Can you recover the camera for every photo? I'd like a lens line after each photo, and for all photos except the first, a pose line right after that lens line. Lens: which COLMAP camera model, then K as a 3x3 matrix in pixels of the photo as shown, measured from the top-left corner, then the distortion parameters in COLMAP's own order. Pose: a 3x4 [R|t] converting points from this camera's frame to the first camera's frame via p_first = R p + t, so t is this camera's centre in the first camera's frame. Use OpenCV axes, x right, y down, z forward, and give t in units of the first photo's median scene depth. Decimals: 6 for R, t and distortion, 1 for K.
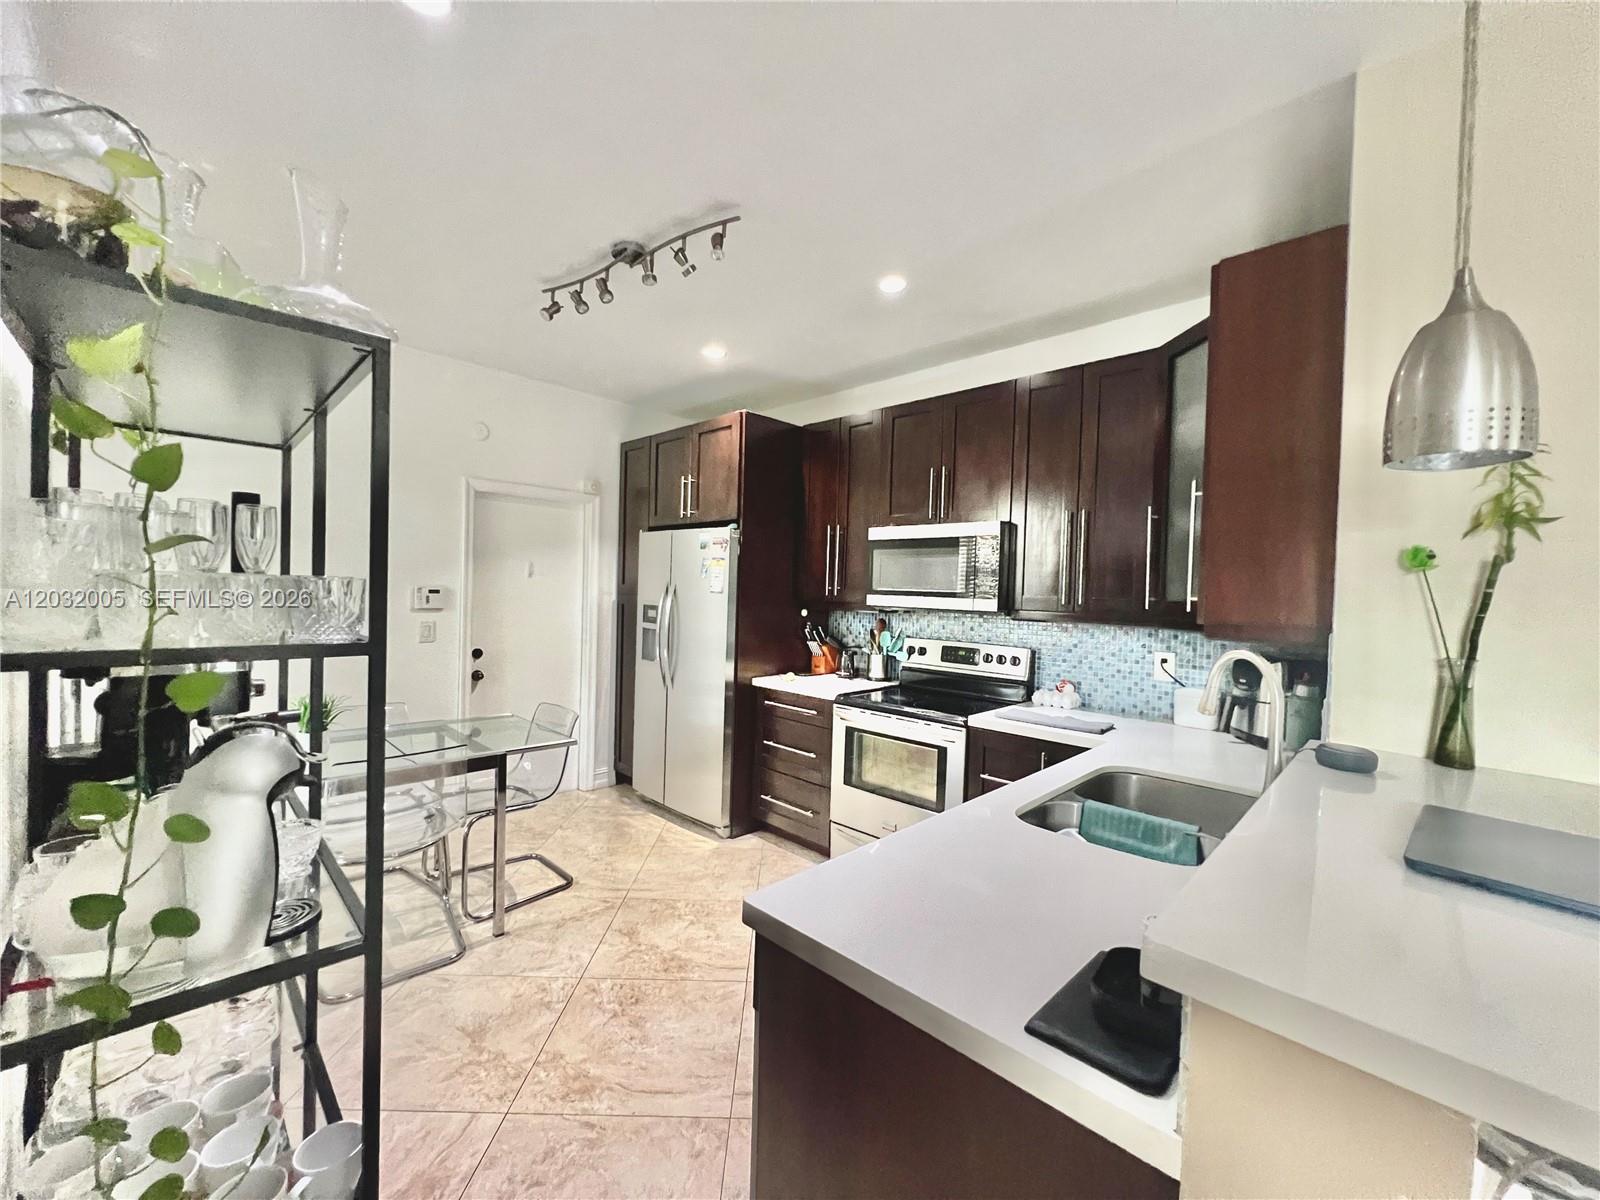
lens RADIAL K [[634.0, 0, 794.6], [0, 634.0, 603.7], [0, 0, 1]] dist [-0.002518, -0.000122]
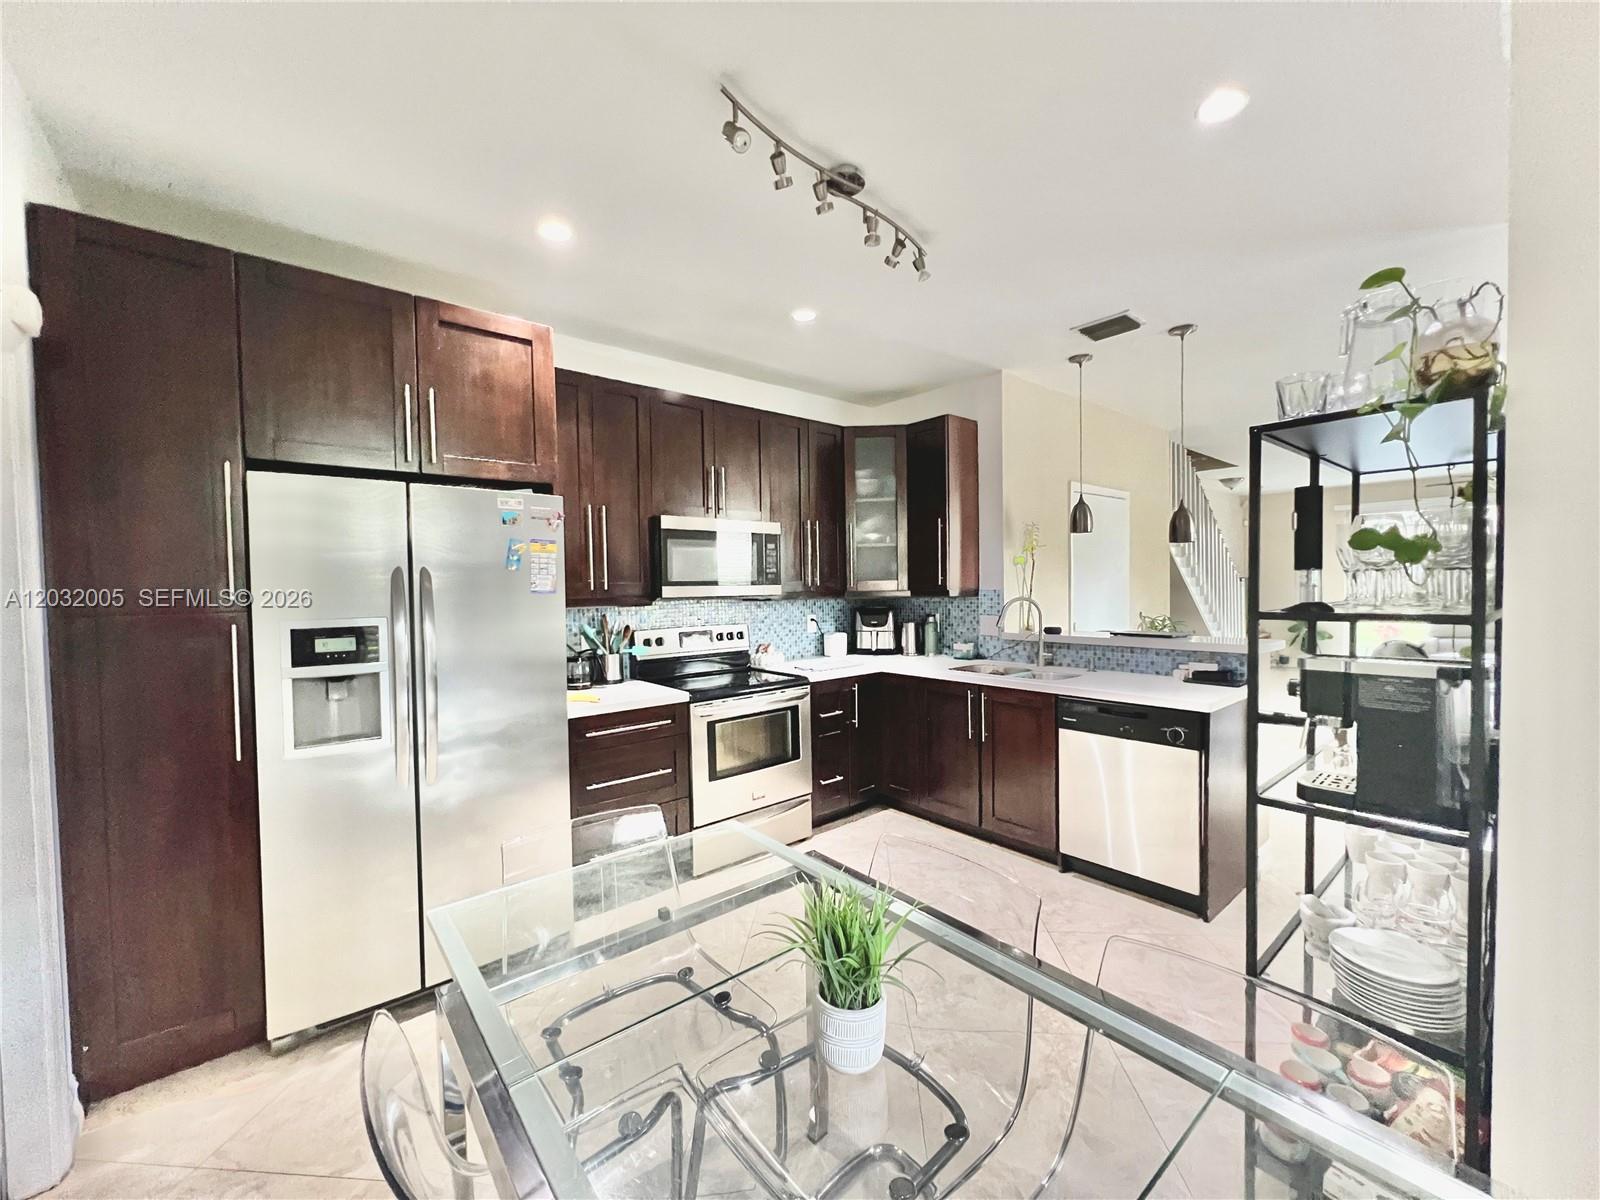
lens RADIAL K [[634.0, 0, 794.6], [0, 634.0, 603.7], [0, 0, 1]] dist [-0.002518, -0.000122]
pose [[0.105183, -0.062943, 0.992459, -0.747770], [0.040687, 0.997432, 0.058947, -0.033958], [-0.993620, 0.034180, 0.107474, 0.659792]]
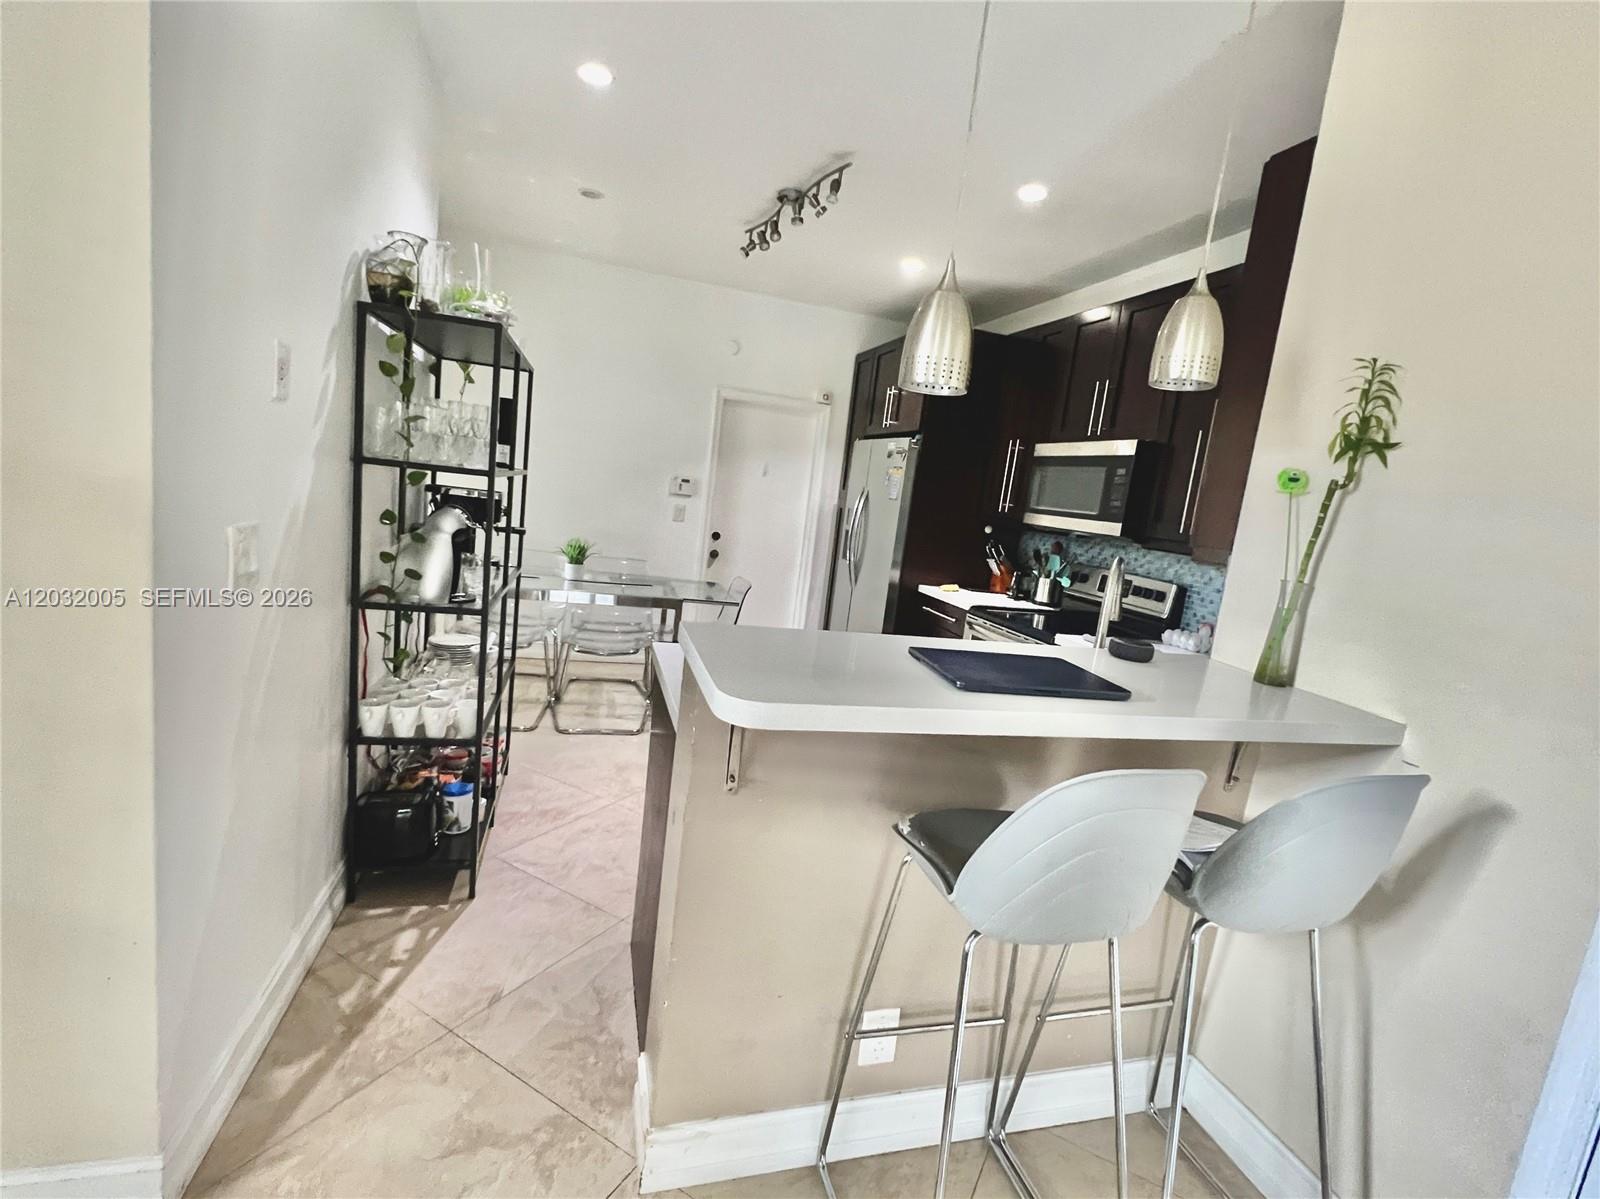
lens RADIAL K [[725.5, 0, 800.0], [0, 725.5, 599.5], [0, 0, 1]] dist [-0.000772, 0.000166]
pose [[0.869501, 0.146208, -0.471796, 0.342586], [-0.103234, 0.987883, 0.115886, 0.023655], [0.483023, -0.052058, 0.874059, -0.152593]]
